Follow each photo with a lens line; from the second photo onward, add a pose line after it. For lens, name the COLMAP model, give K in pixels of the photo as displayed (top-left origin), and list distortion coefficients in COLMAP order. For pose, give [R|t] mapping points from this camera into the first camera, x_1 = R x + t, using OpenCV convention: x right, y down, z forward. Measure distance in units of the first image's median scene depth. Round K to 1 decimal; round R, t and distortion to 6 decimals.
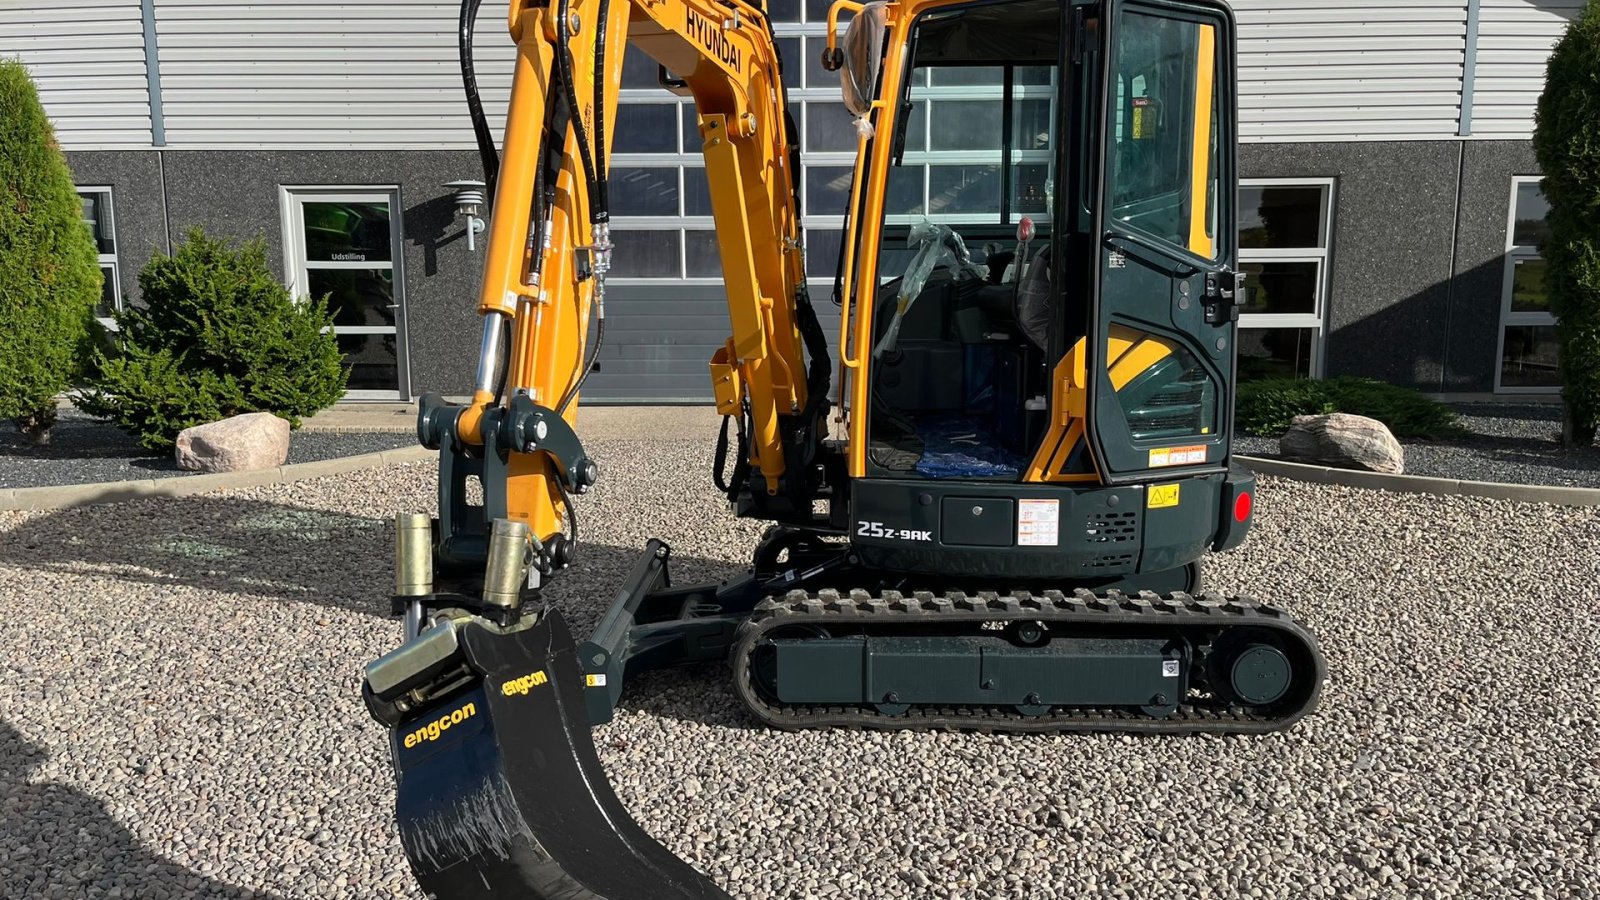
lens RADIAL K [[1203.5, 0, 791.7], [0, 1203.5, 456.3], [0, 0, 1]] dist [0.063748, -0.074829]
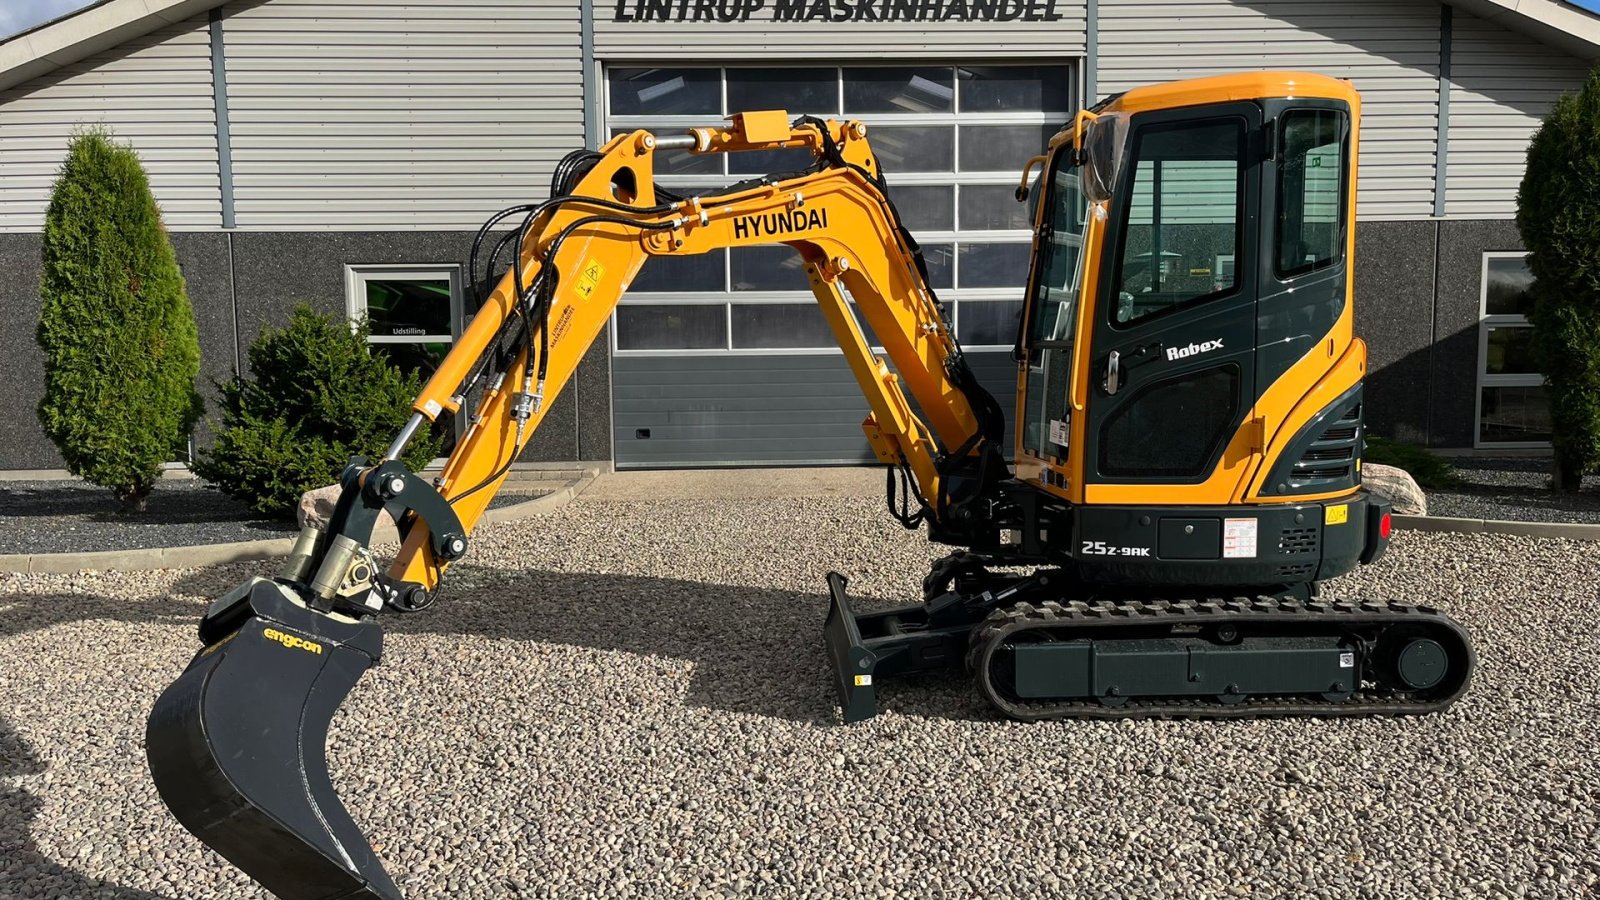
lens RADIAL K [[1203.5, 0, 797.7], [0, 1203.5, 454.7], [0, 0, 1]] dist [0.063748, -0.074829]
pose [[0.998256, -0.012428, 0.057704, -0.133941], [0.016051, 0.997900, -0.062752, 0.018511], [-0.056802, 0.063569, 0.996360, -0.078215]]
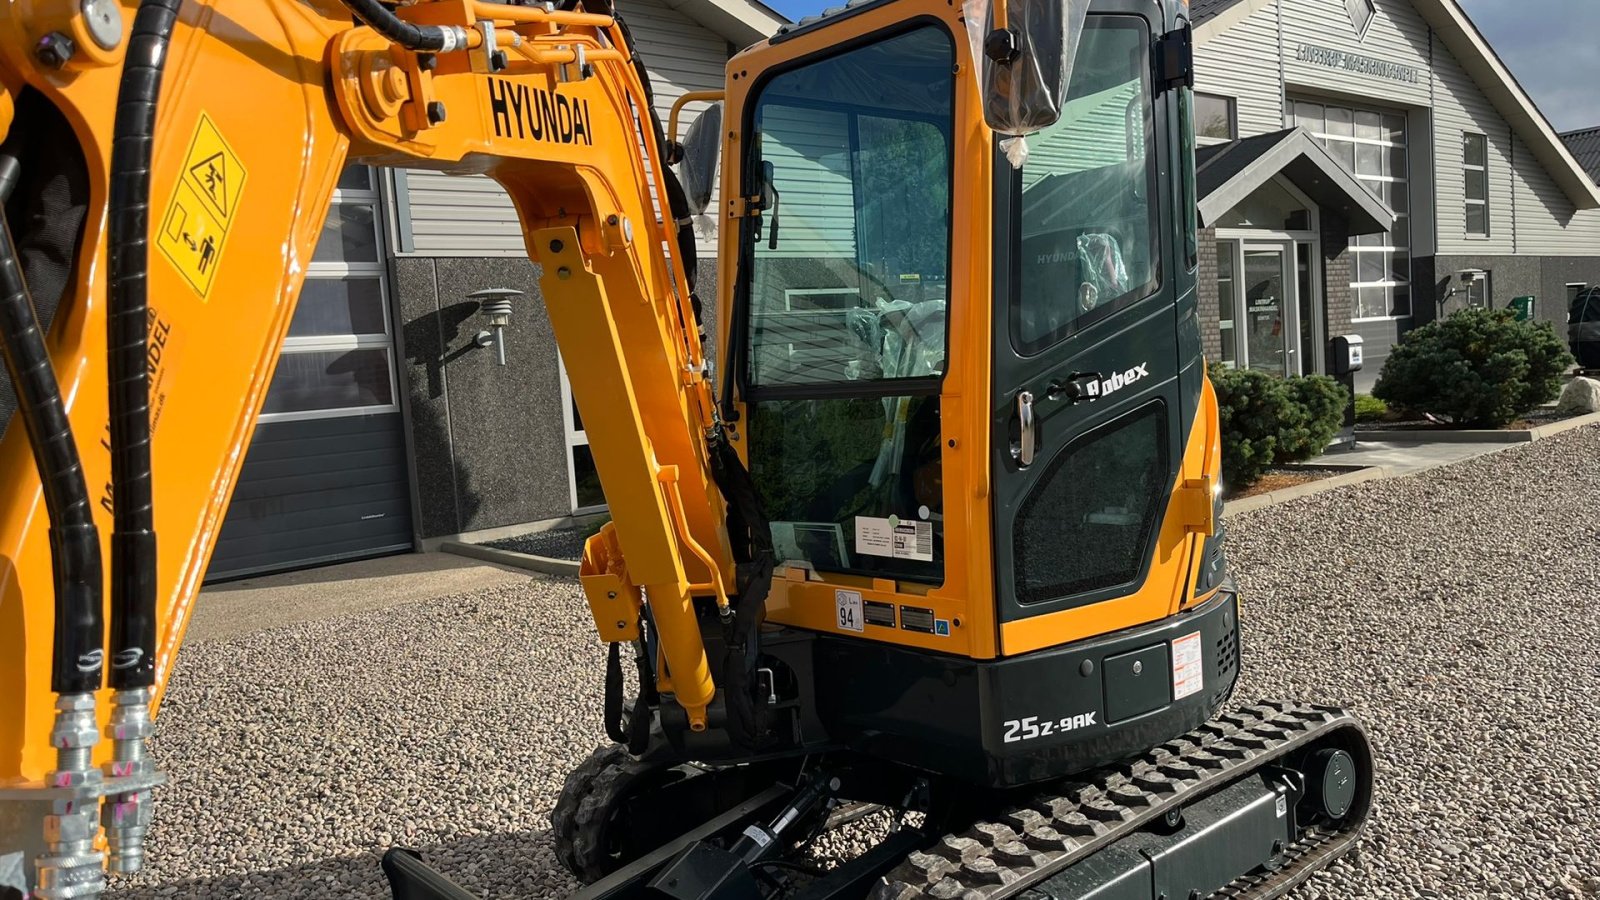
lens RADIAL K [[1203.5, 0, 786.4], [0, 1203.5, 452.7], [0, 0, 1]] dist [0.063748, -0.074829]
pose [[0.747935, -0.098834, 0.656373, -0.217714], [0.170790, 0.984214, -0.046417, -0.039407], [-0.641424, 0.146819, 0.753007, 0.251977]]
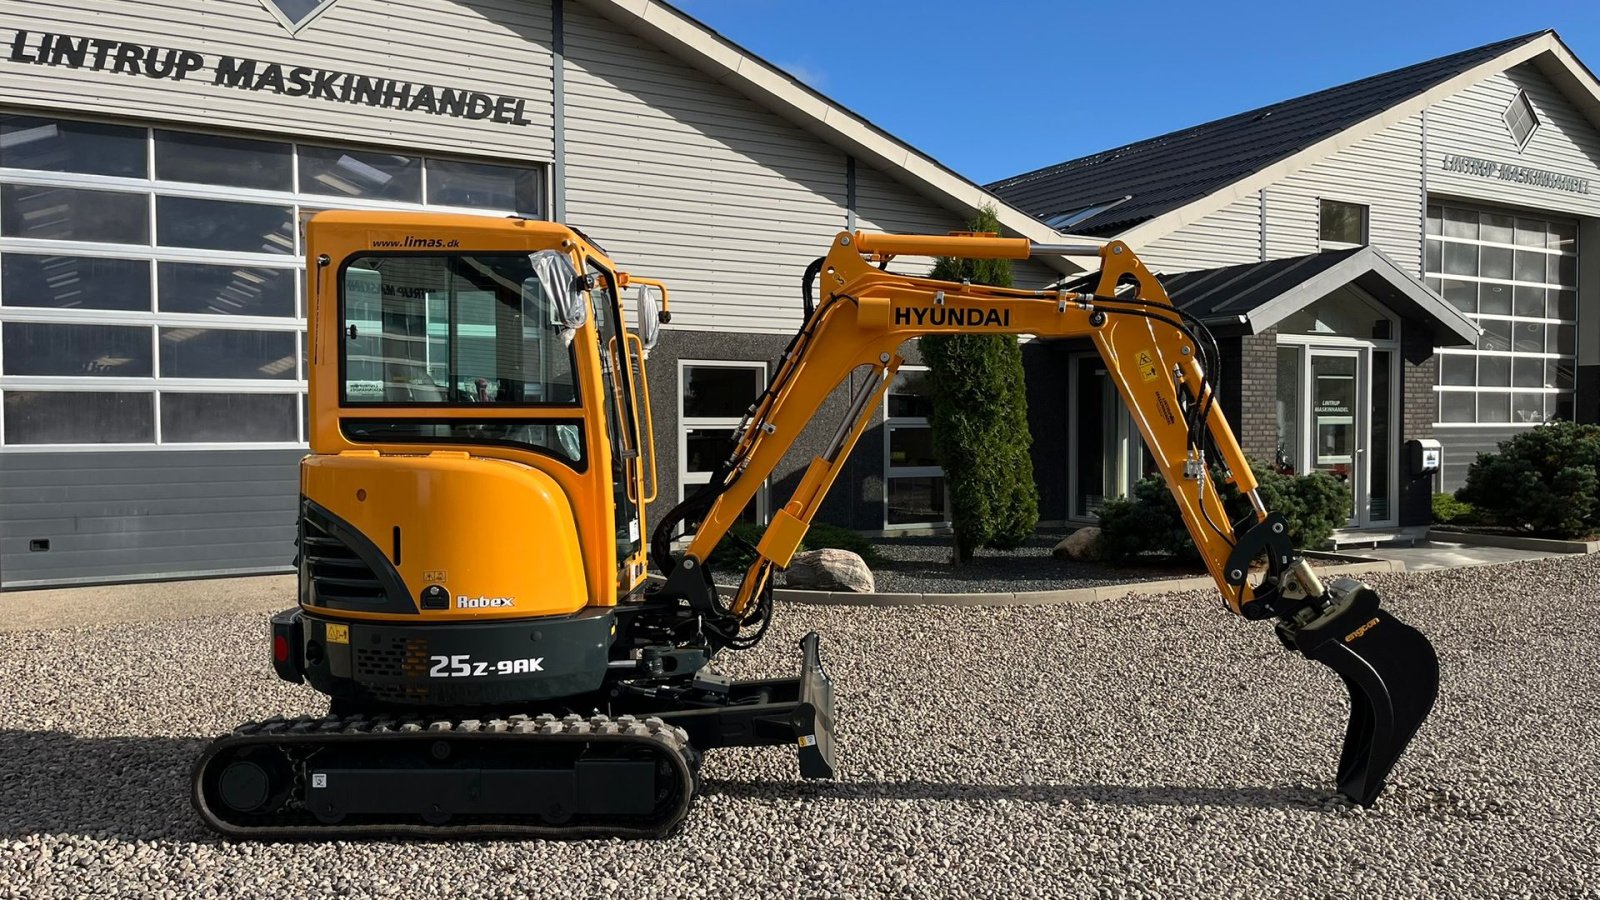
lens RADIAL K [[1203.5, 0, 803.5], [0, 1203.5, 456.0], [0, 0, 1]] dist [0.063748, -0.074829]
pose [[0.854797, -0.011497, 0.518836, -0.220407], [0.079473, 0.990862, -0.108979, 0.003293], [-0.512842, 0.134388, 0.847899, -0.059774]]
